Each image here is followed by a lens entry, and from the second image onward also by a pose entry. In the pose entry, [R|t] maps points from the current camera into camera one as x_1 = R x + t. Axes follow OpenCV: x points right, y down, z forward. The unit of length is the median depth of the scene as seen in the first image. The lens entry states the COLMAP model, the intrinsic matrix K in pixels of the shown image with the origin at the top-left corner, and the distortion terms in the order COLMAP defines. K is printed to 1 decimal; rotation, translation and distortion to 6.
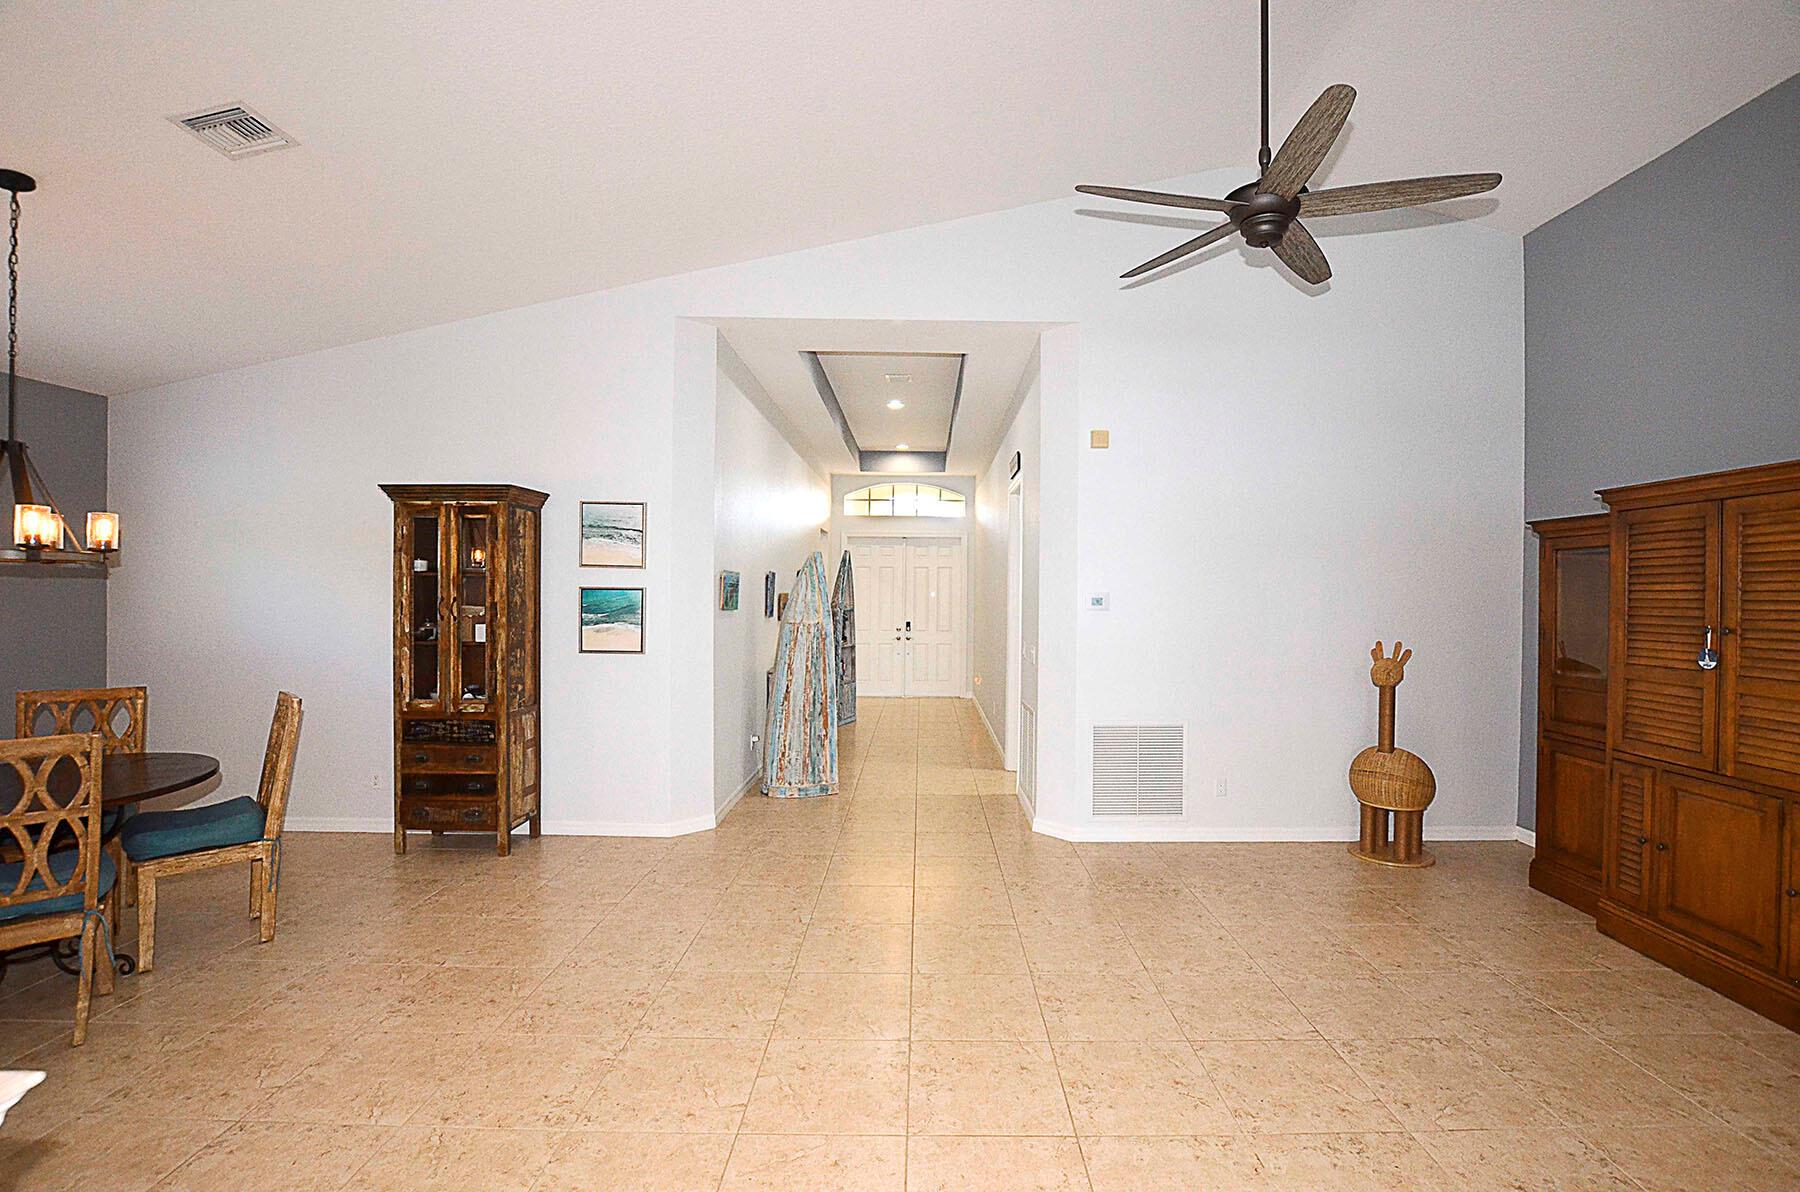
lens RADIAL K [[843.5, 0, 933.3], [0, 843.5, 584.3], [0, 0, 1]] dist [-0.032809, 0.004402]
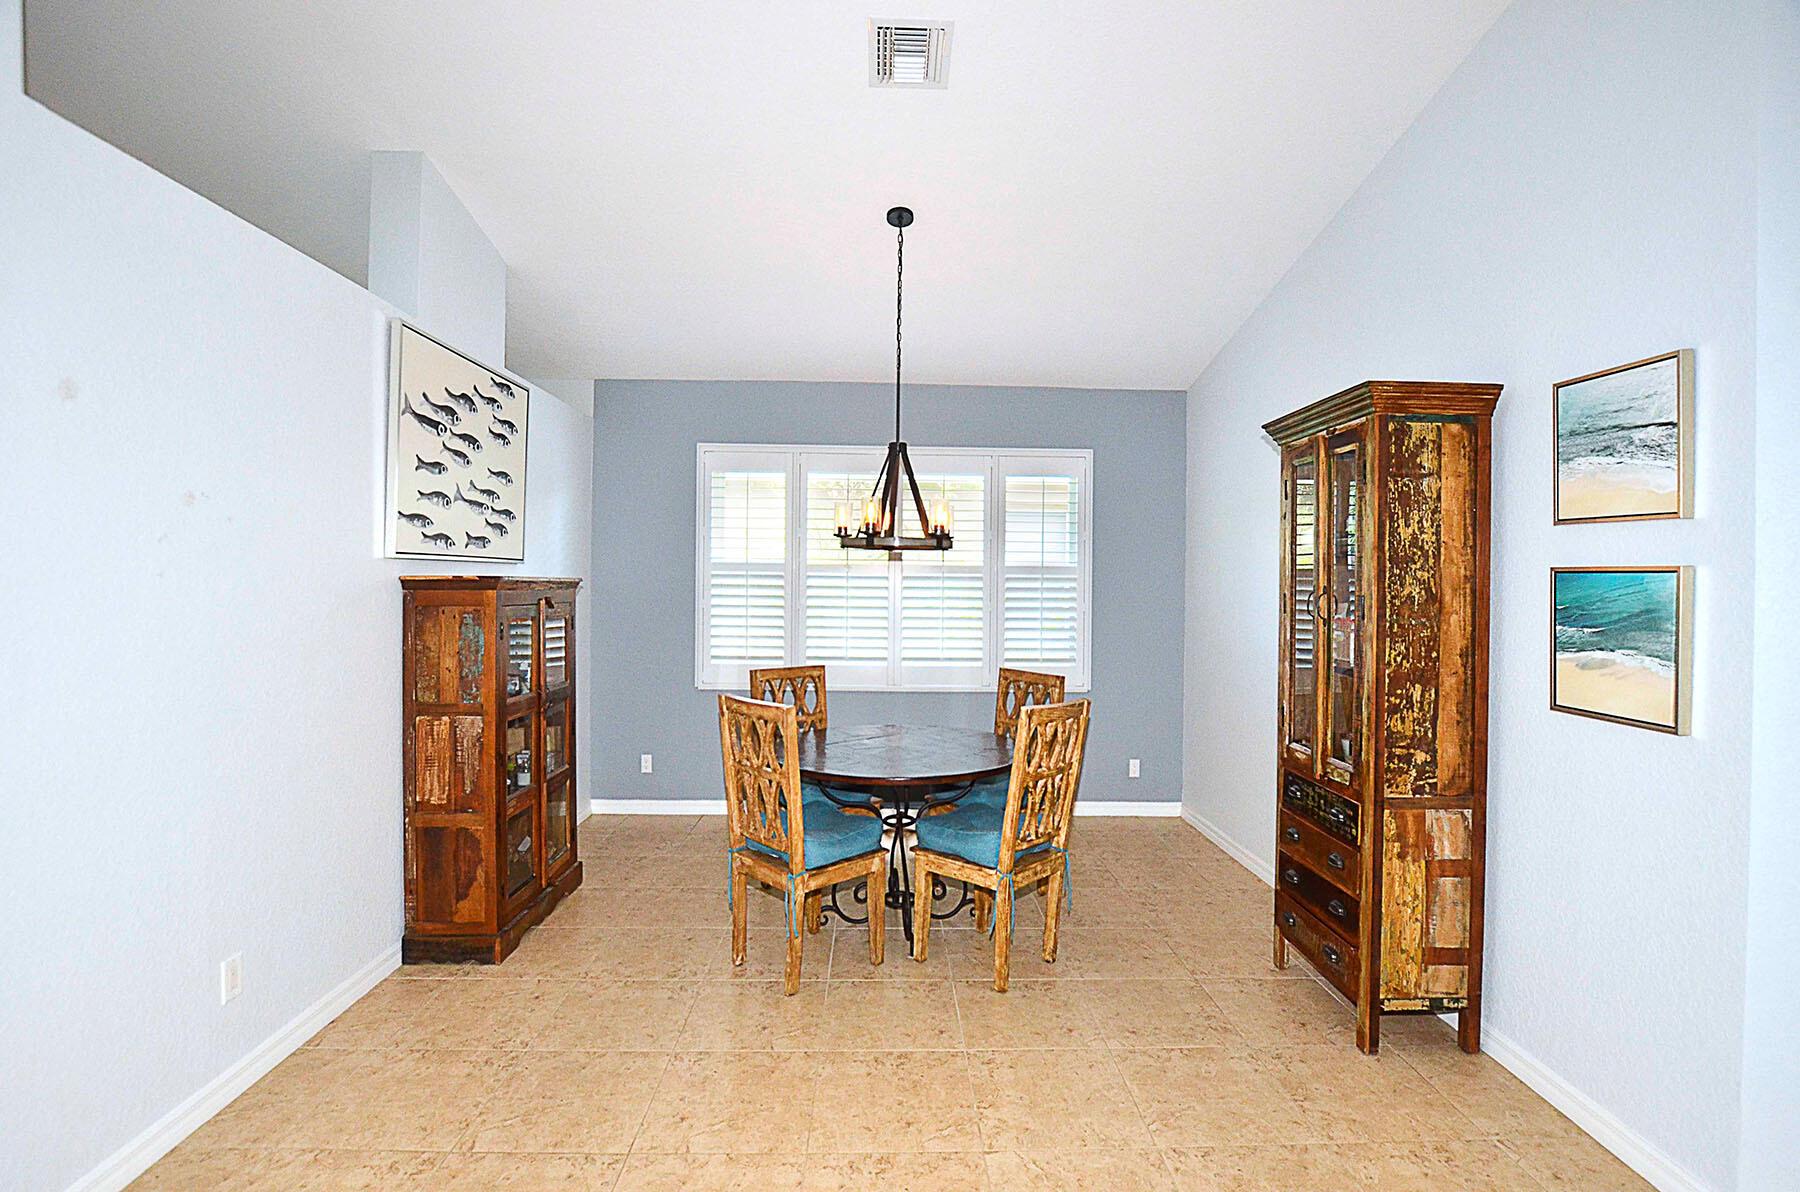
lens RADIAL K [[843.5, 0, 863.9], [0, 843.5, 577.0], [0, 0, 1]] dist [-0.032809, 0.004402]
pose [[0.020143, -0.008038, -0.999765, 0.030099], [-0.004406, 0.999957, -0.008128, 0.013922], [0.999787, 0.004569, 0.020107, 0.611019]]
